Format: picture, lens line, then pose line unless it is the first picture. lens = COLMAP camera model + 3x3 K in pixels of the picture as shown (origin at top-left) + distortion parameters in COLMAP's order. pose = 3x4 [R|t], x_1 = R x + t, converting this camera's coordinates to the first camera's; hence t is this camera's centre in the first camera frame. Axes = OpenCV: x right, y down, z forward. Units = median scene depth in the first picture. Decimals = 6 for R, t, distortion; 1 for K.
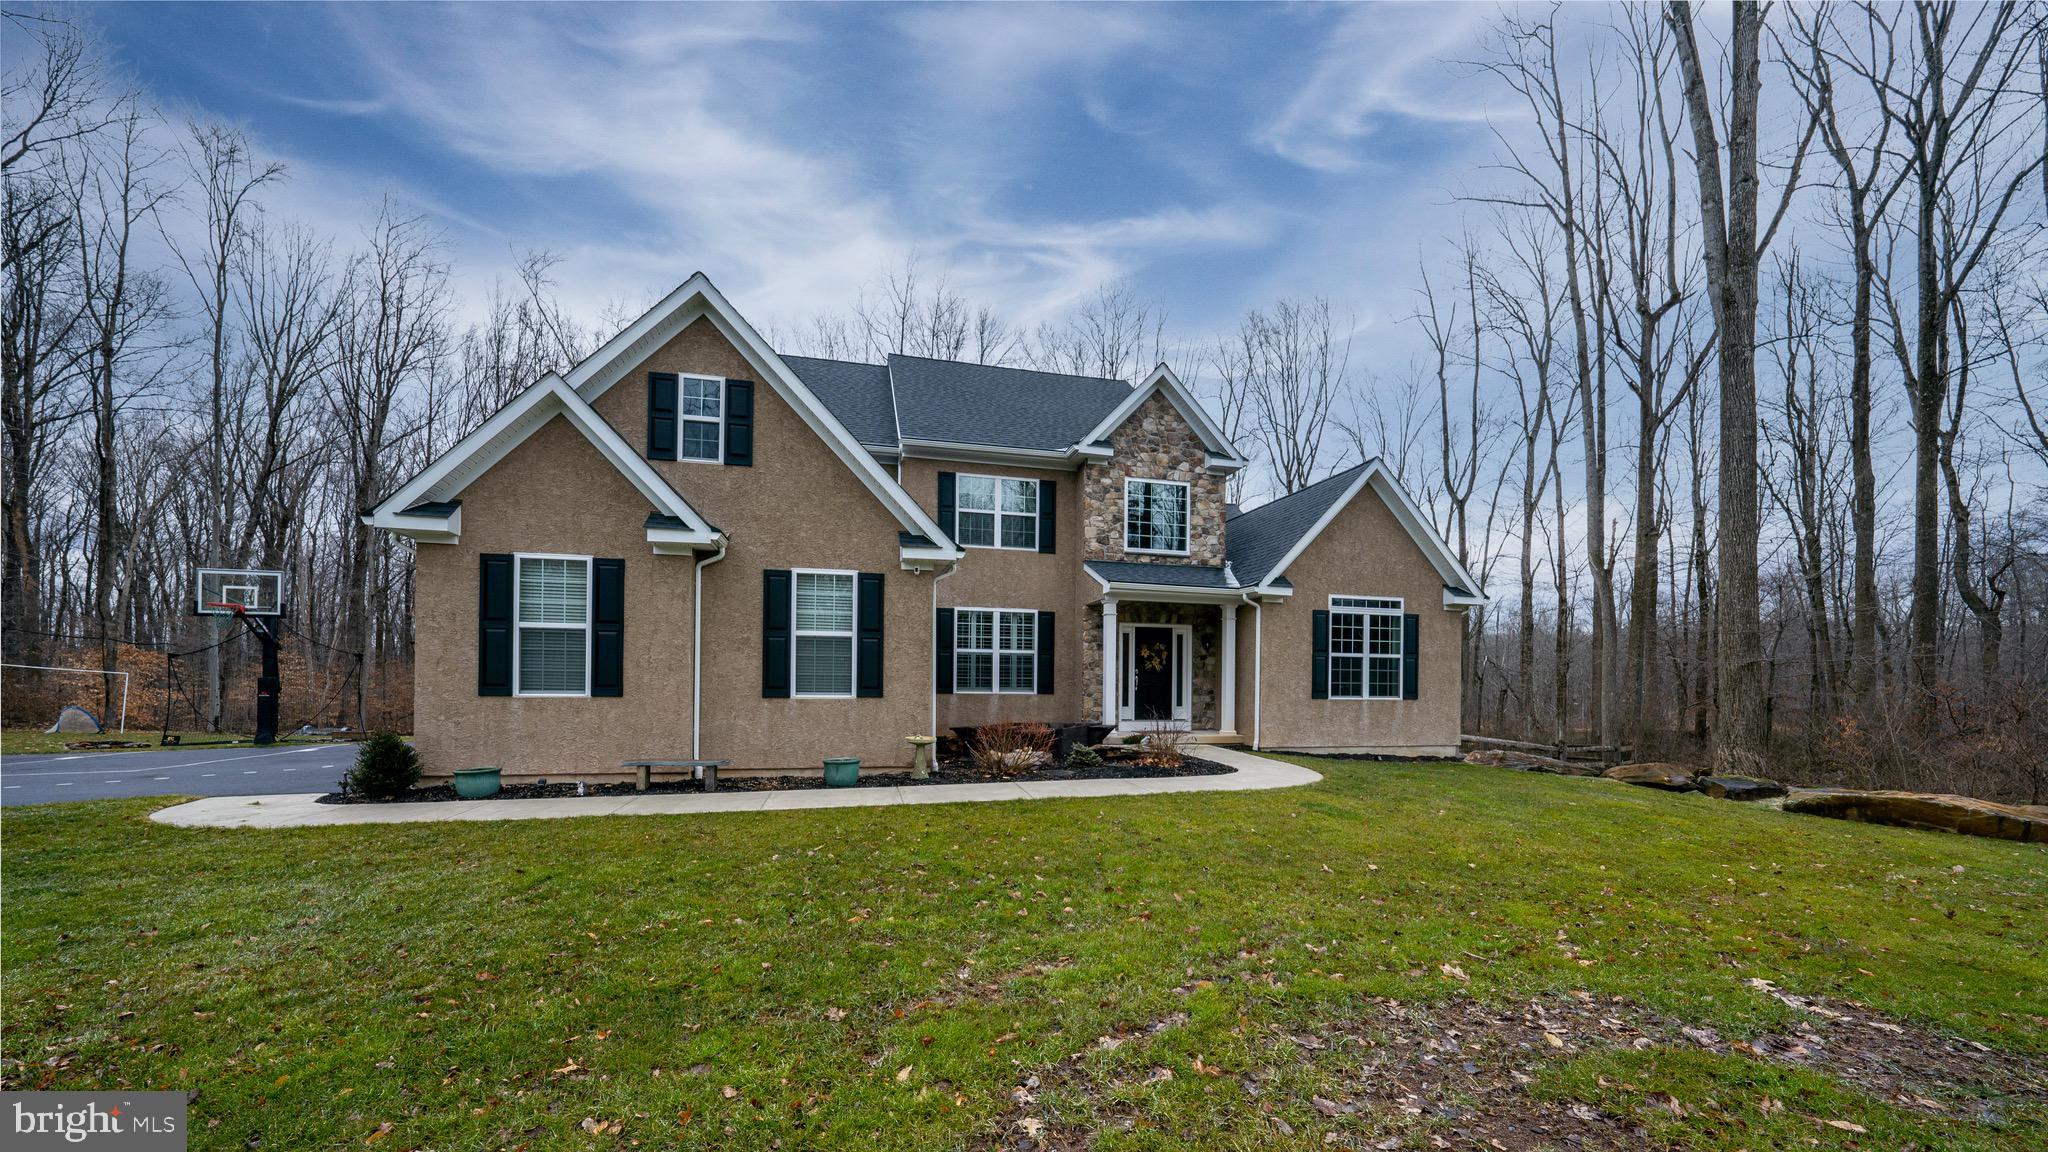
lens RADIAL K [[808.1, 0, 1018.2], [0, 808.1, 693.8], [0, 0, 1]] dist [-0.028394, -0.000024]
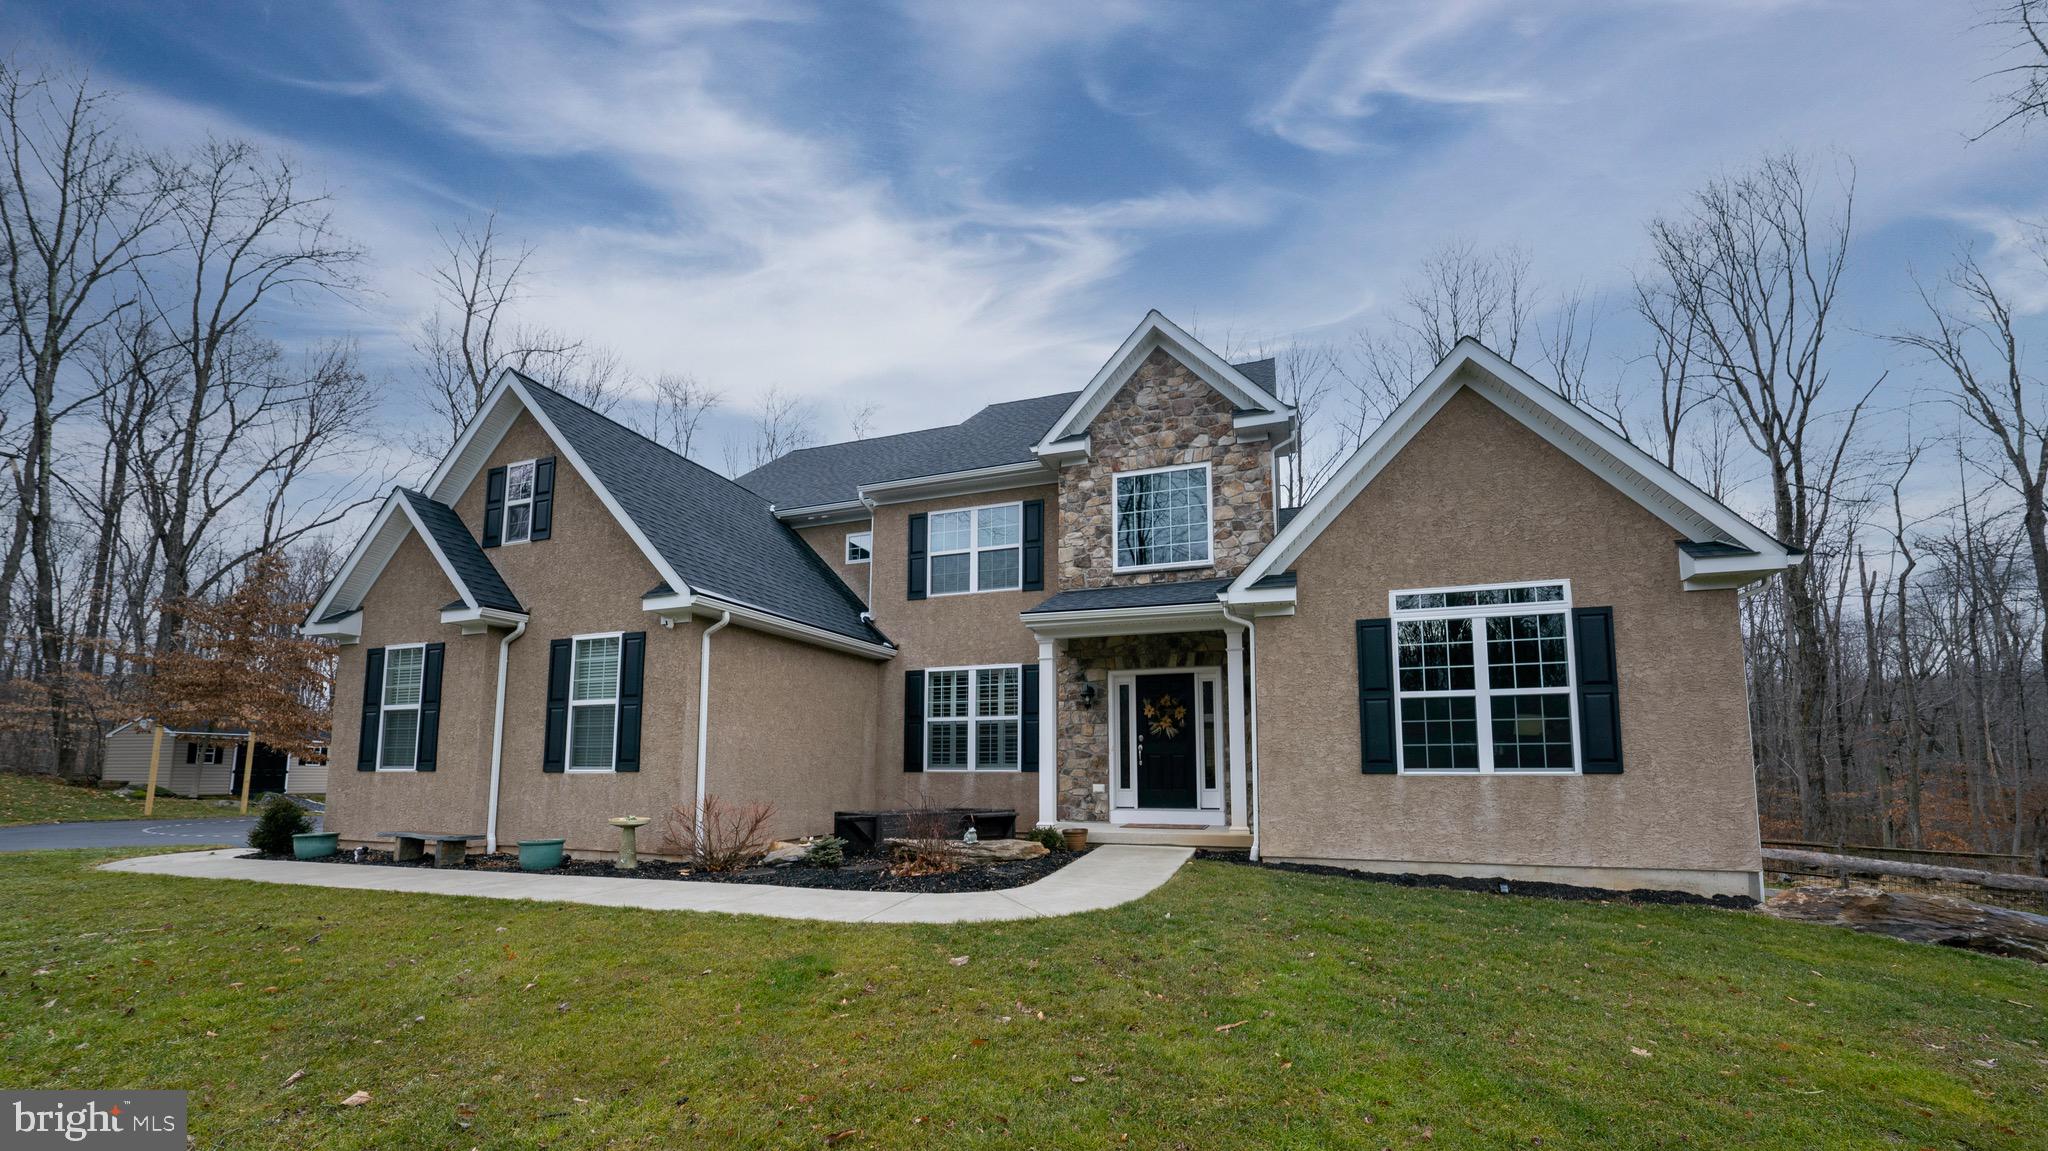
lens RADIAL K [[808.1, 0, 1018.2], [0, 808.1, 693.3], [0, 0, 1]] dist [-0.028394, -0.000024]
pose [[0.815136, -0.065345, -0.575573, 0.480591], [0.000165, 0.993643, -0.112575, 0.012844], [0.579270, 0.091670, 0.809965, 0.379591]]
